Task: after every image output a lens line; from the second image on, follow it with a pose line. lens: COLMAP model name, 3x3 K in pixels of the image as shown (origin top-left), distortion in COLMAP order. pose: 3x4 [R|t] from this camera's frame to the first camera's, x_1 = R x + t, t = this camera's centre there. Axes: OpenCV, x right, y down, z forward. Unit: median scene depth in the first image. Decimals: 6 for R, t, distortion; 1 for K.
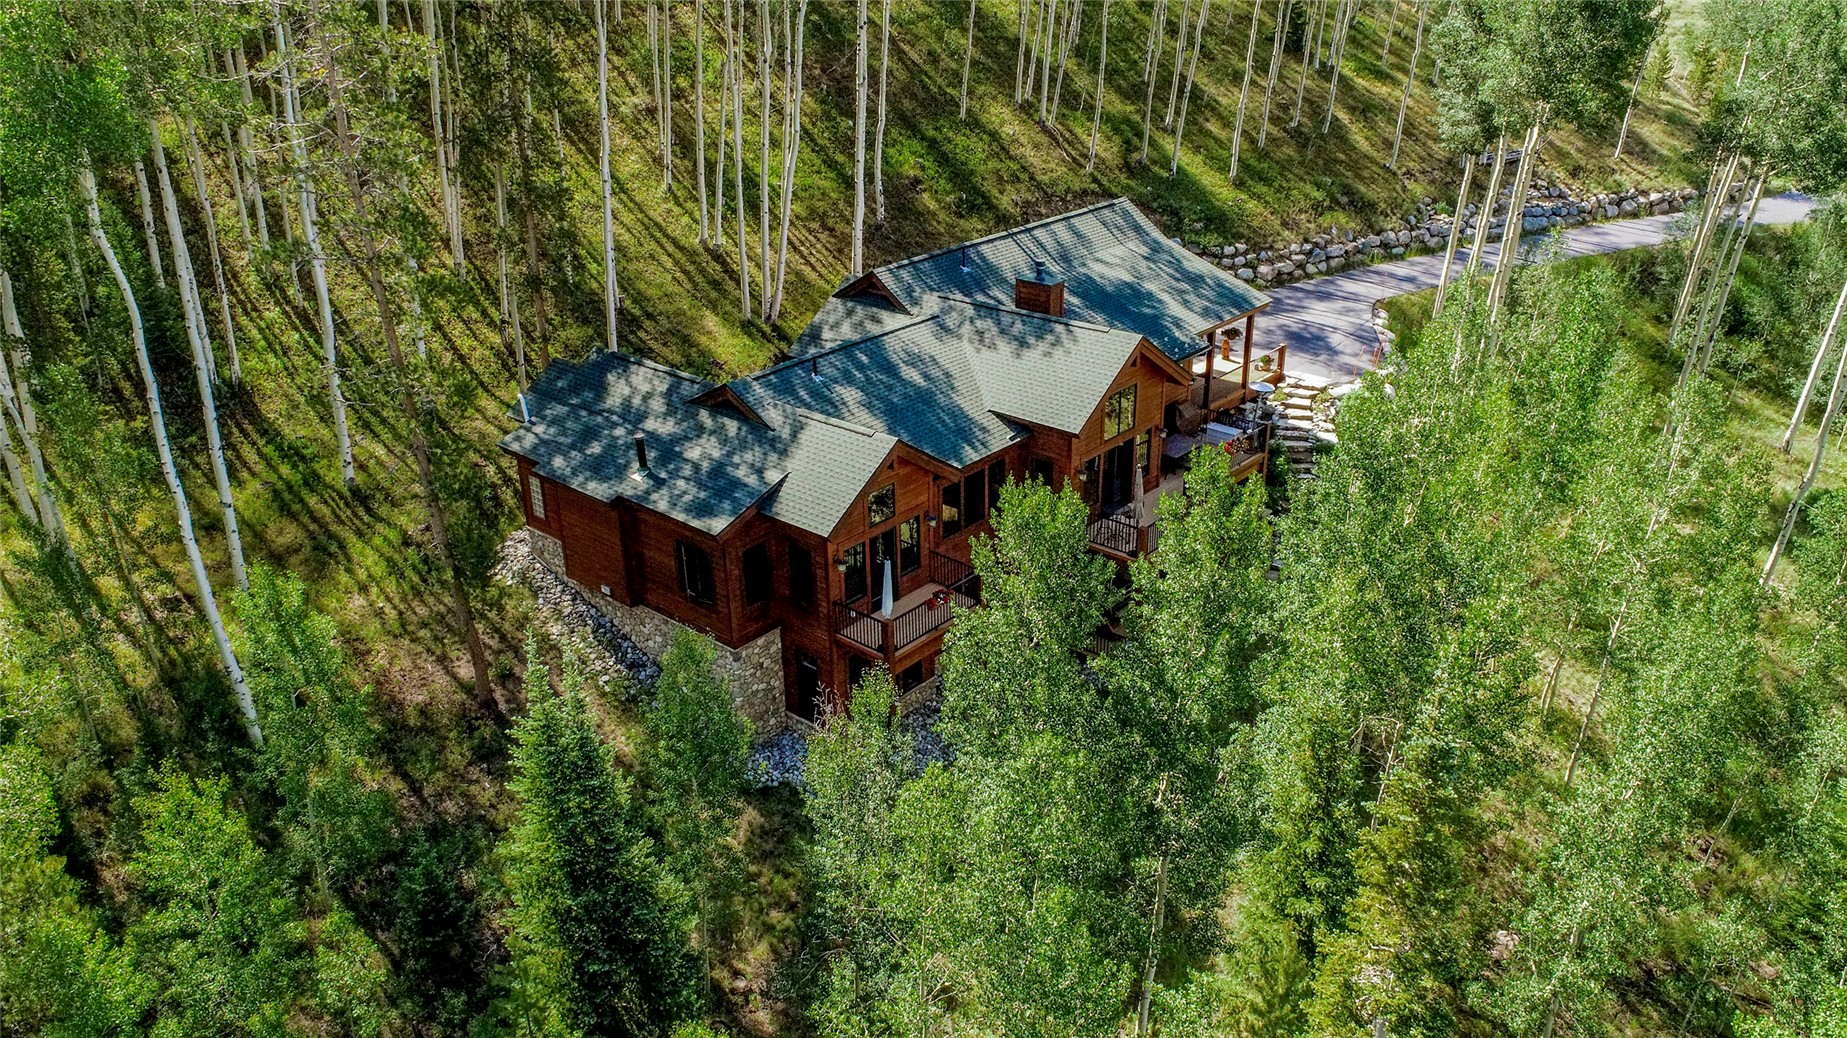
lens RADIAL K [[1287.0, 0, 934.8], [0, 1287.0, 522.8], [0, 0, 1]] dist [-0.012123, 0.001922]
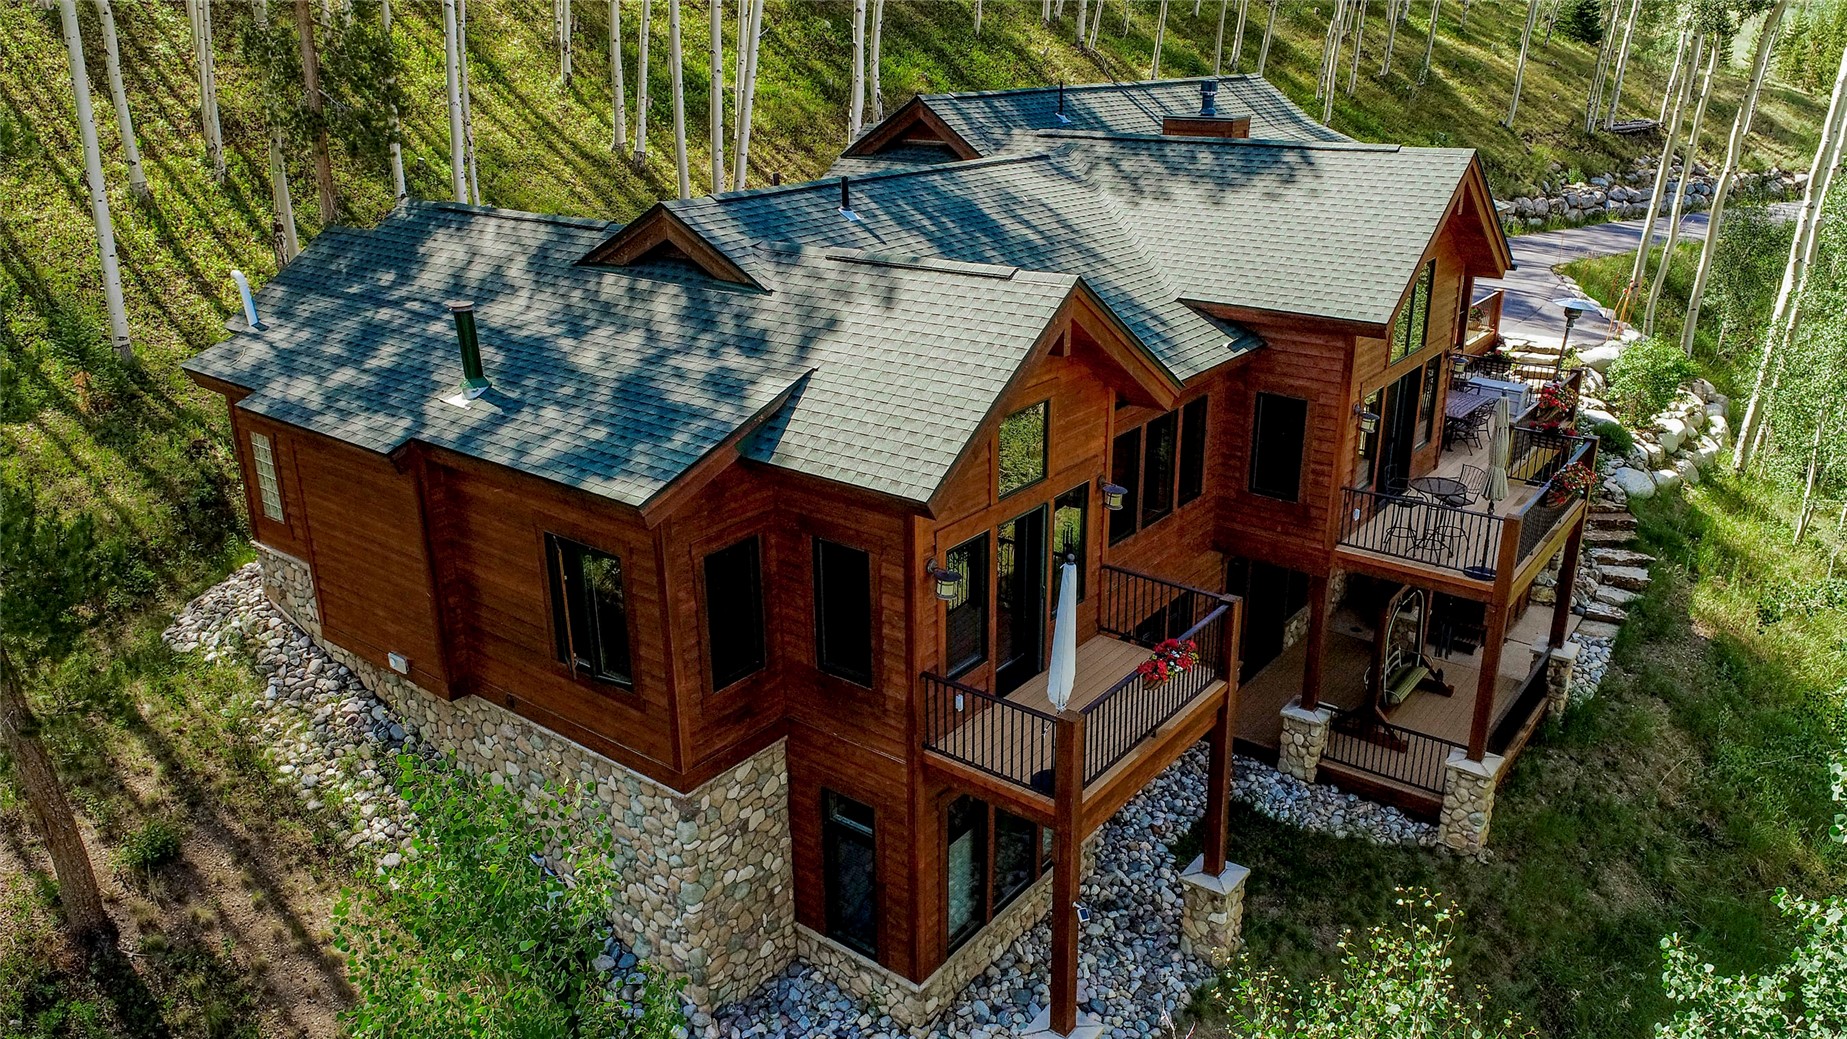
lens RADIAL K [[1314.6, 0, 923.5], [0, 1314.6, 519.5], [0, 0, 1]] dist [-0.032283, 0.002849]
pose [[0.998837, -0.016349, 0.045364, -0.078491], [0.019982, 0.996528, -0.080820, 0.037759], [-0.043885, 0.081633, 0.995696, 0.463710]]
